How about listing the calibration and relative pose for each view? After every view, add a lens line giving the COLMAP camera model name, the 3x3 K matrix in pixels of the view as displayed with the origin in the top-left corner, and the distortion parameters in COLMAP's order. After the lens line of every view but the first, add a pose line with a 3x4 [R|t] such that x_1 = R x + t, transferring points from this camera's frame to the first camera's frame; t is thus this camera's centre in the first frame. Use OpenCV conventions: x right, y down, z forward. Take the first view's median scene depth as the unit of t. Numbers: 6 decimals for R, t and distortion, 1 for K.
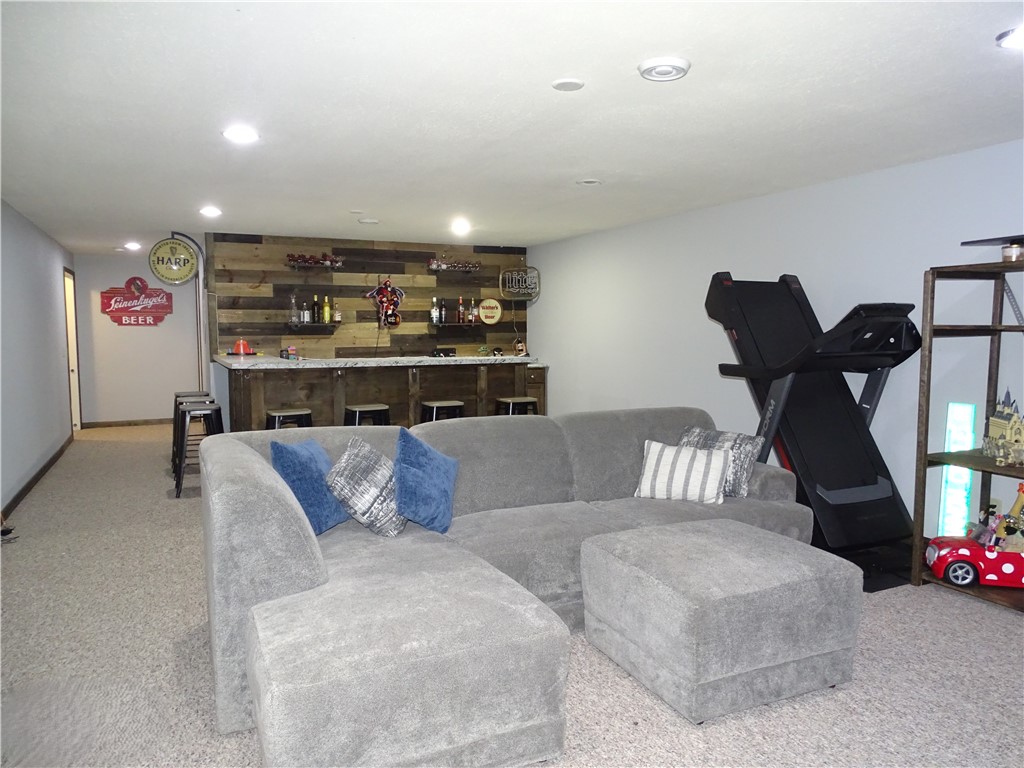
lens RADIAL K [[714.8, 0, 510.4], [0, 714.8, 379.2], [0, 0, 1]] dist [-0.007635, -0.003347]
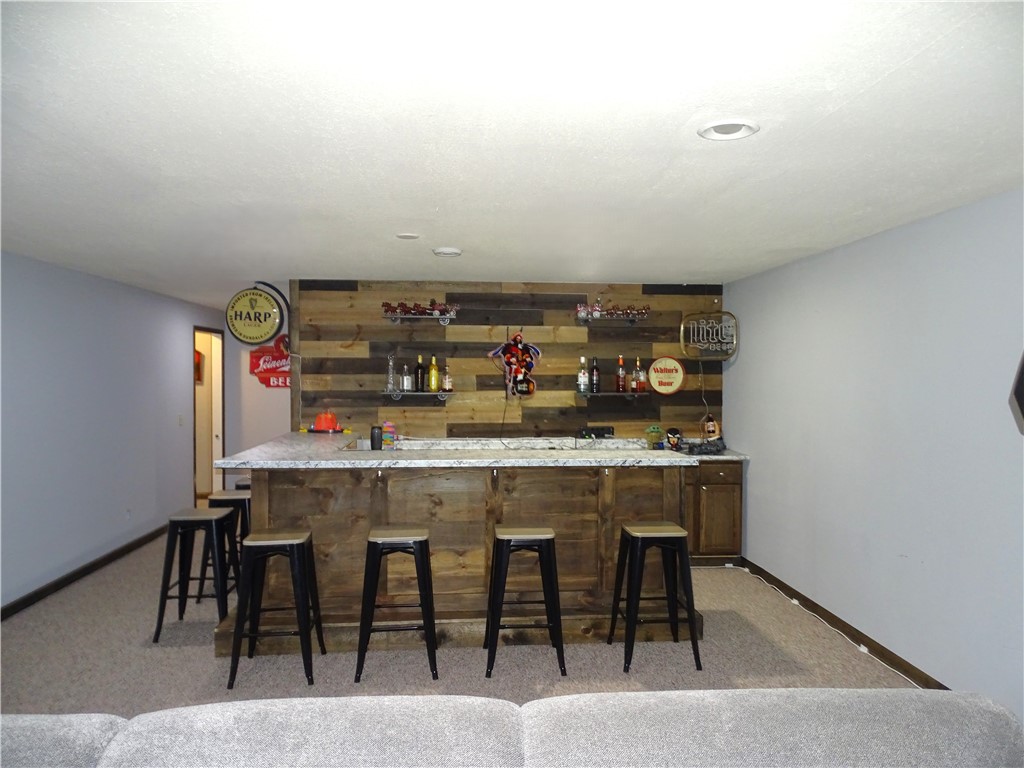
lens RADIAL K [[722.2, 0, 512.0], [0, 722.2, 384.0], [0, 0, 1]] dist [-0.010511, 0.003411]
pose [[0.935396, 0.008770, -0.353493, 0.087972], [-0.031420, 0.997800, -0.058385, -0.043256], [0.352203, 0.065719, 0.933613, 0.302133]]
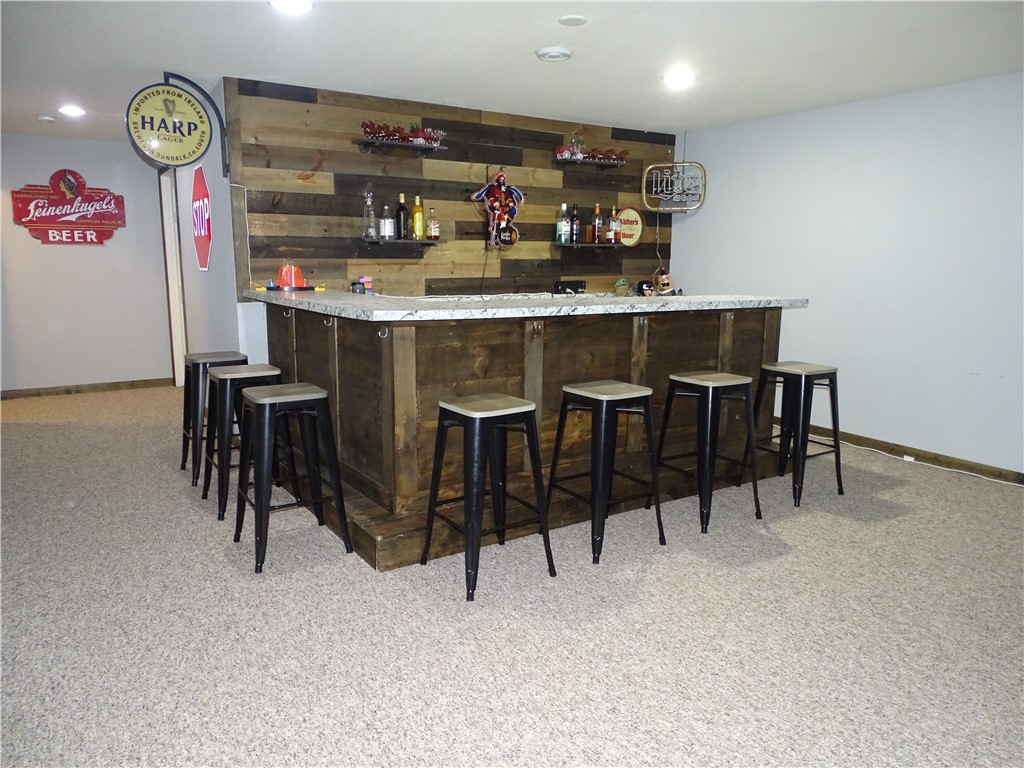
lens RADIAL K [[722.2, 0, 512.0], [0, 722.2, 384.0], [0, 0, 1]] dist [-0.010511, 0.003411]
pose [[0.992712, -0.011195, 0.119988, -0.243208], [-0.000724, 0.995104, 0.098833, -0.014332], [-0.120507, -0.098199, 0.987844, 0.336110]]
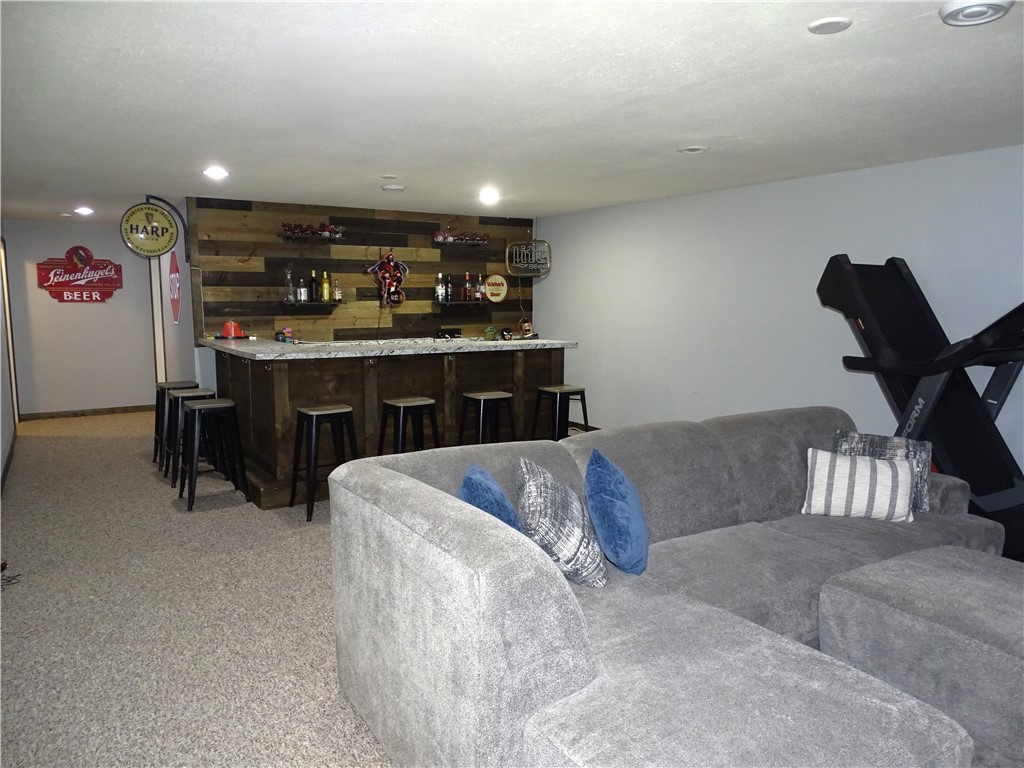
lens RADIAL K [[719.1, 0, 510.1], [0, 719.1, 381.7], [0, 0, 1]] dist [-0.008527, -0.001535]
pose [[0.993120, -0.010691, 0.116615, -0.129495], [0.005408, 0.998948, 0.045532, -0.017983], [-0.116979, -0.044588, 0.992133, 0.076879]]
